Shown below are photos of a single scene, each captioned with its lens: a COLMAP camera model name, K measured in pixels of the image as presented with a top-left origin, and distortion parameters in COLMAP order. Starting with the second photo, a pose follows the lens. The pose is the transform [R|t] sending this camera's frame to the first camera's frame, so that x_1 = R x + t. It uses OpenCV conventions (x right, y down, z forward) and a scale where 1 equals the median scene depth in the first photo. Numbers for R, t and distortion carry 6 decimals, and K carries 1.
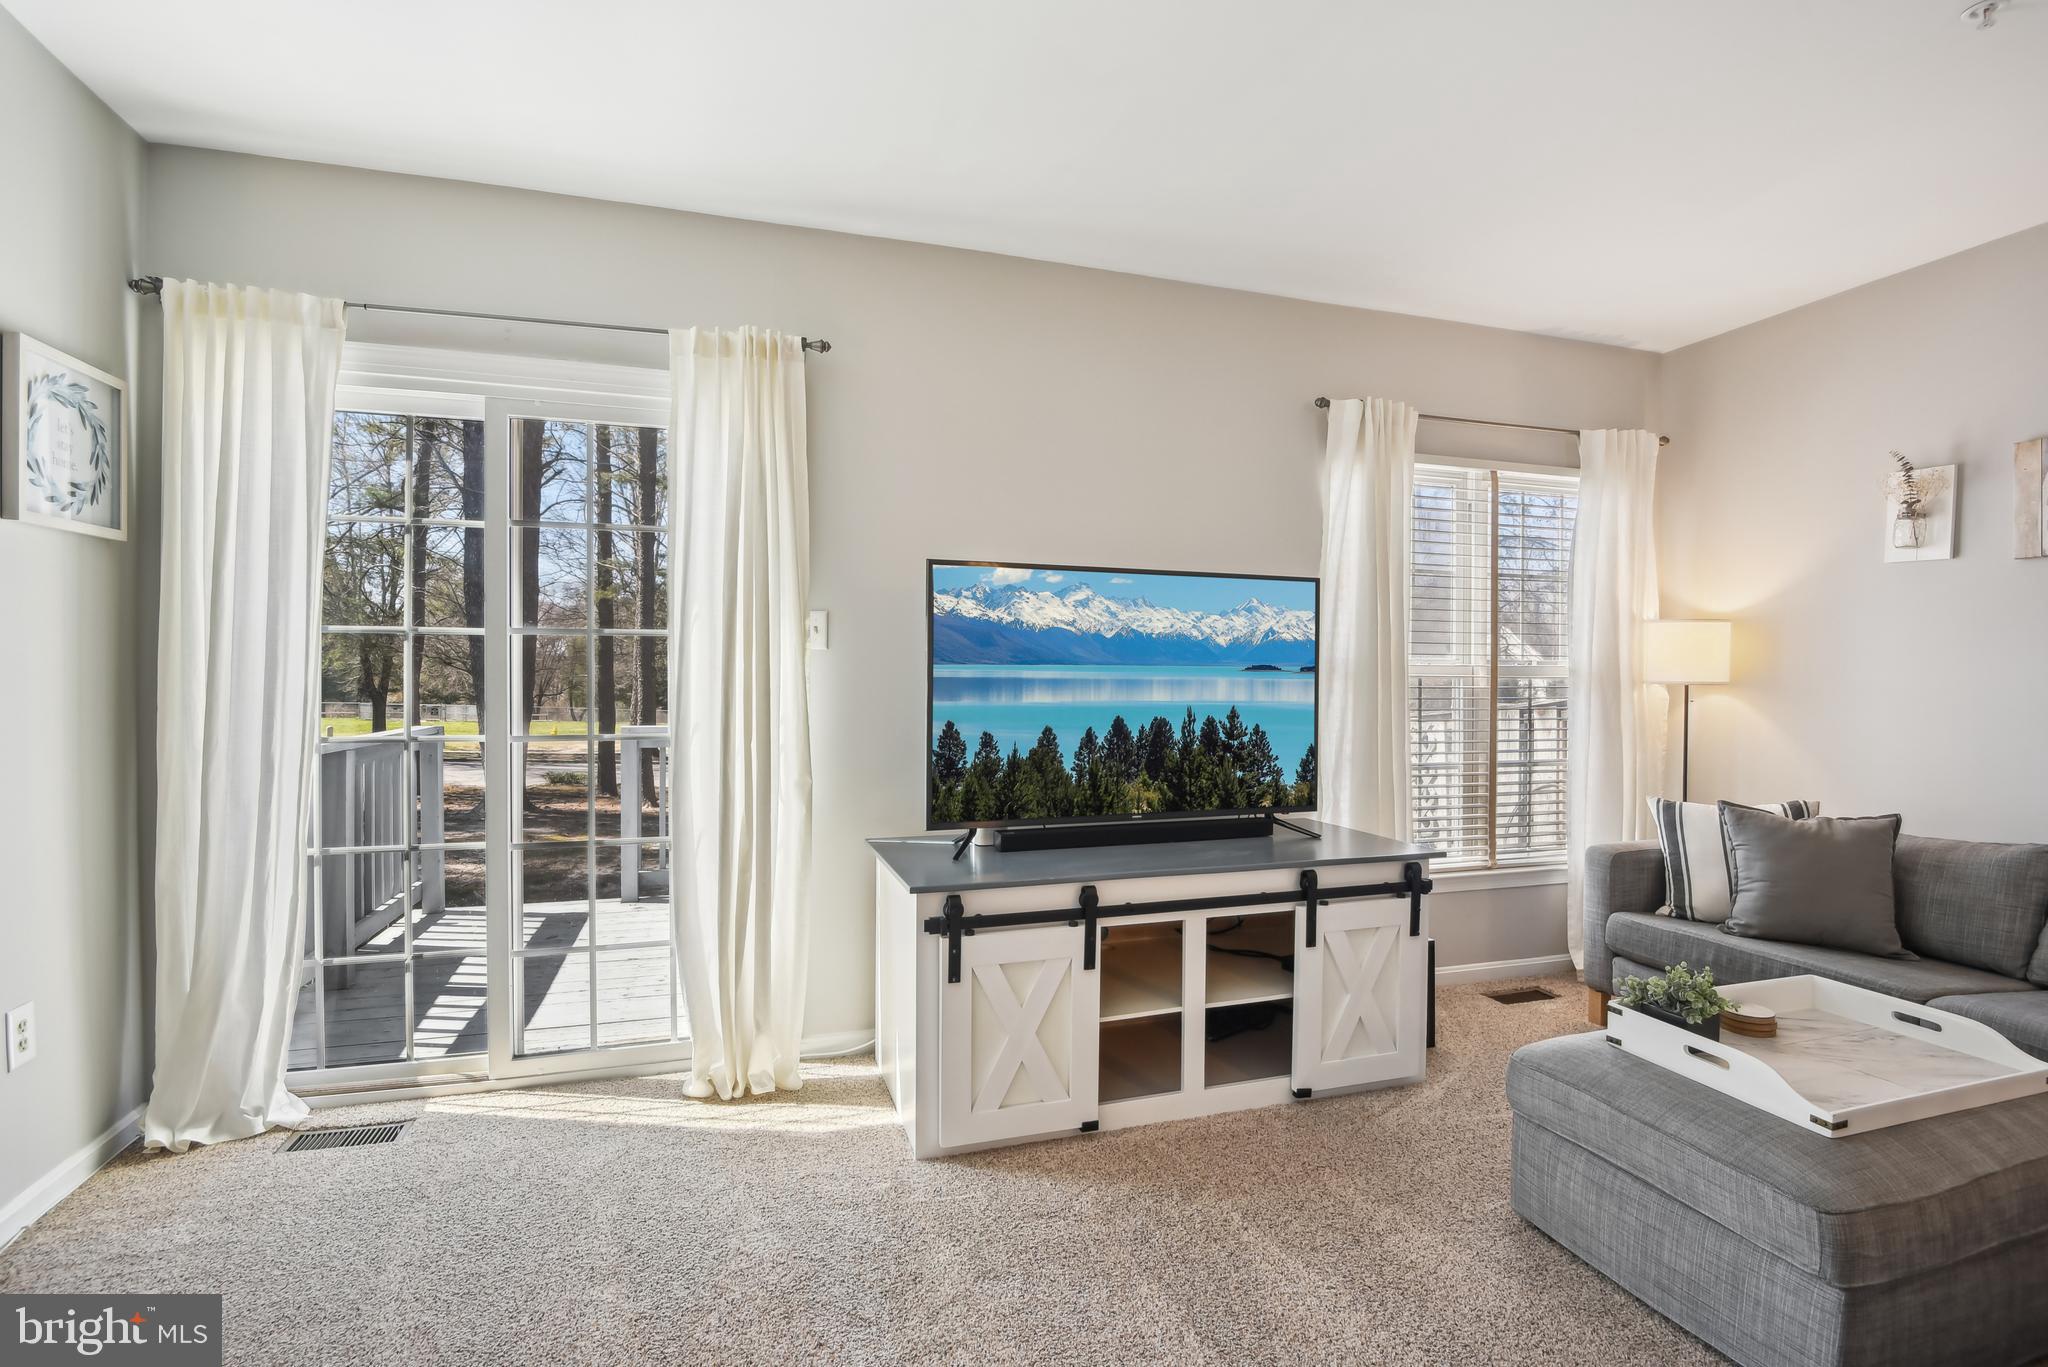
lens RADIAL K [[959.0, 0, 1024.0], [0, 959.0, 683.5], [0, 0, 1]] dist [-0.026891, -0.000449]
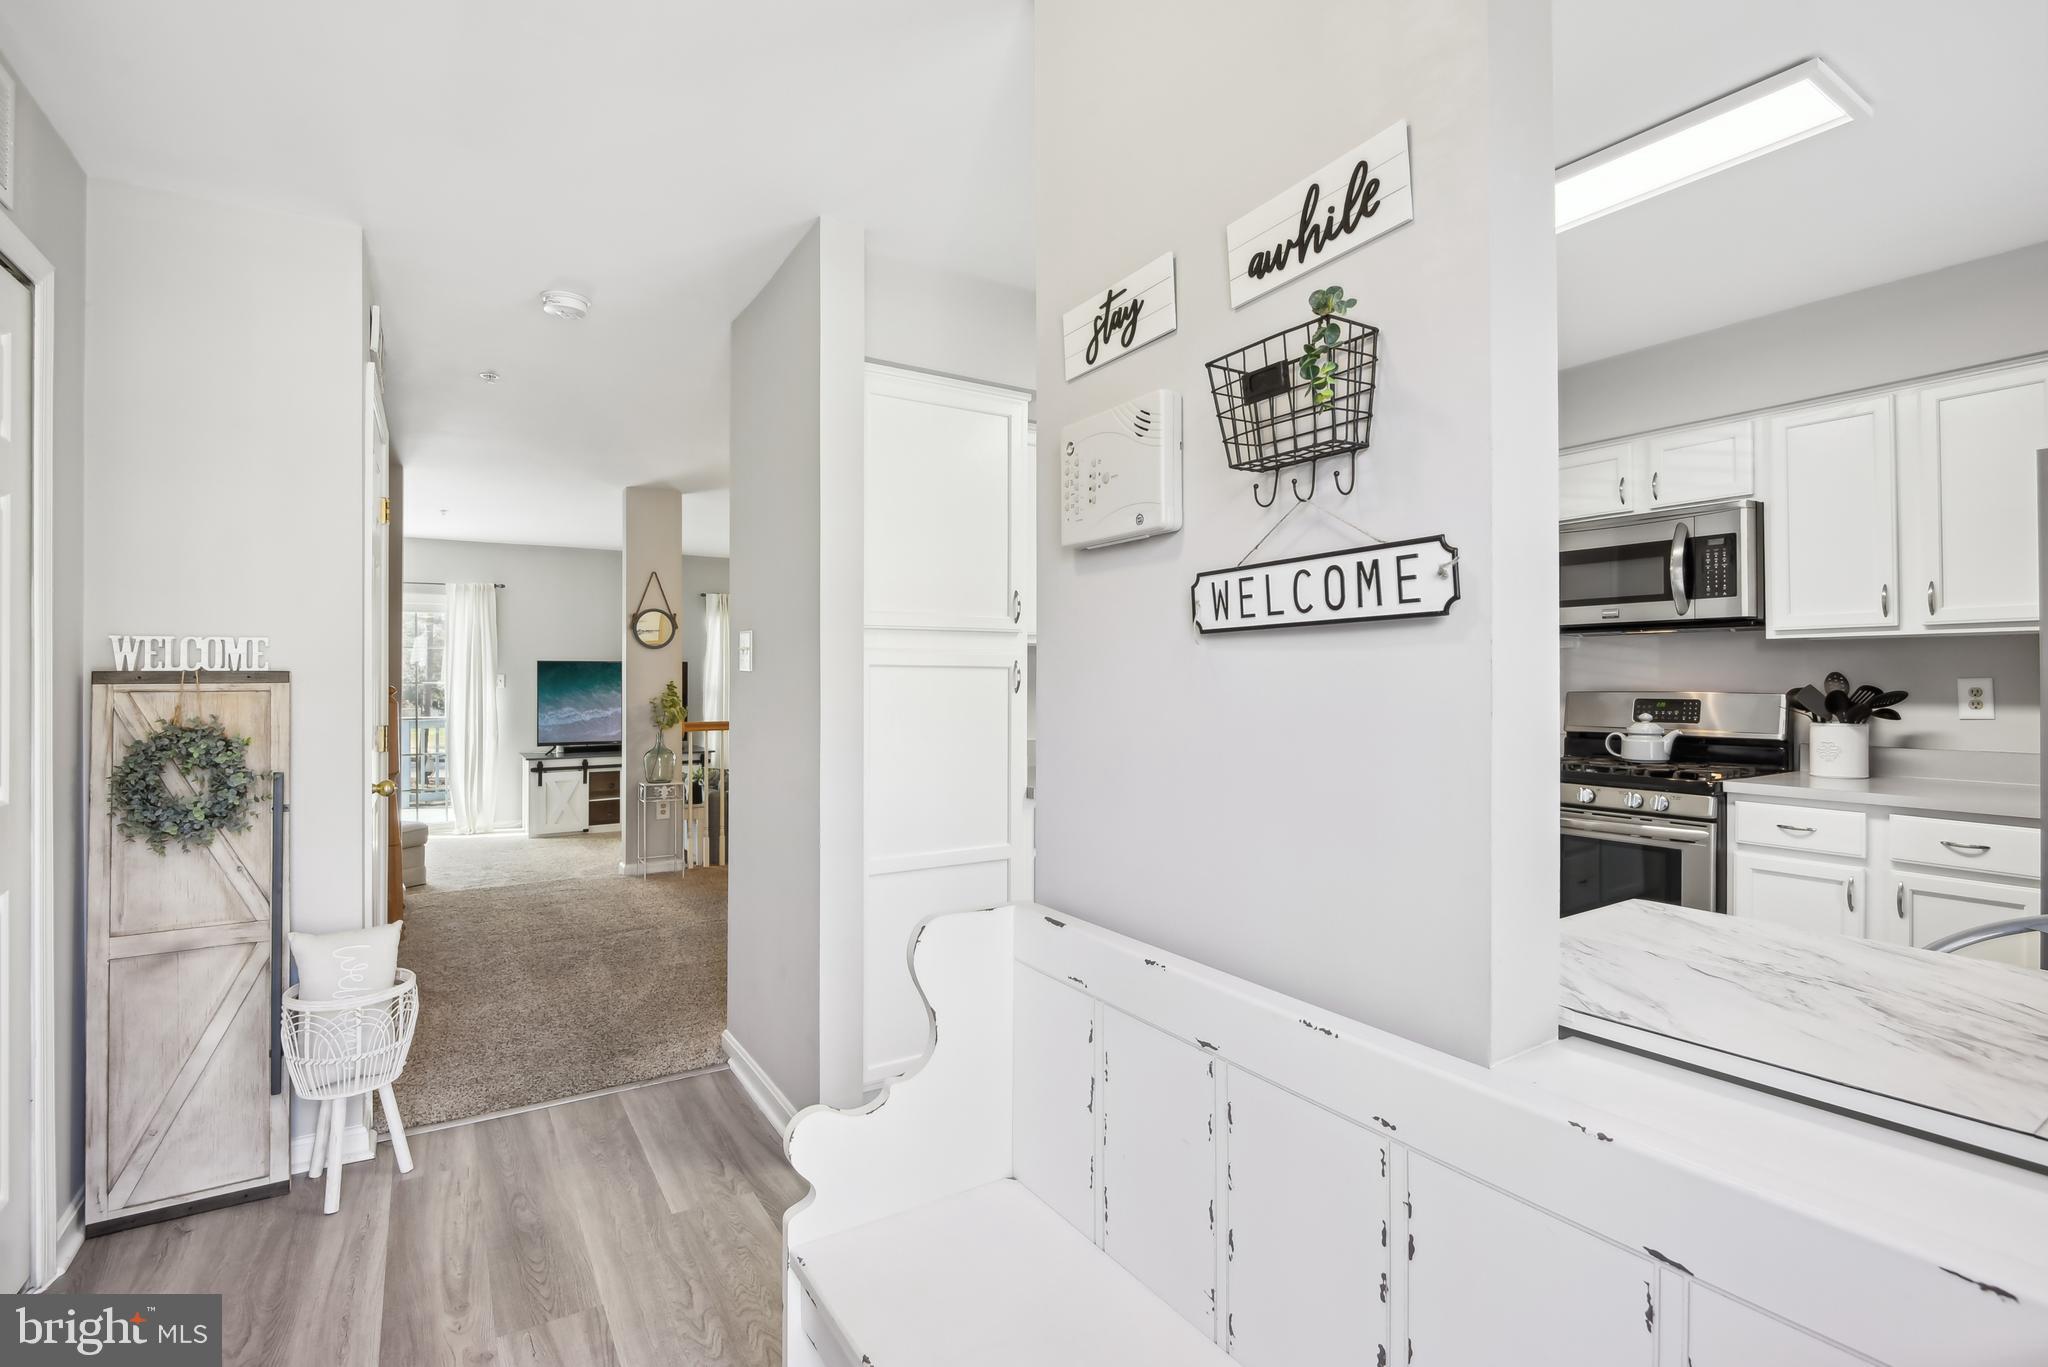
lens RADIAL K [[959.0, 0, 1024.0], [0, 959.0, 683.5], [0, 0, 1]] dist [-0.026891, -0.000449]
pose [[0.965996, 0.001154, 0.258553, 0.692417], [-0.000787, 0.999999, -0.001523, -0.057223], [-0.258554, 0.001268, 0.965996, -2.656734]]
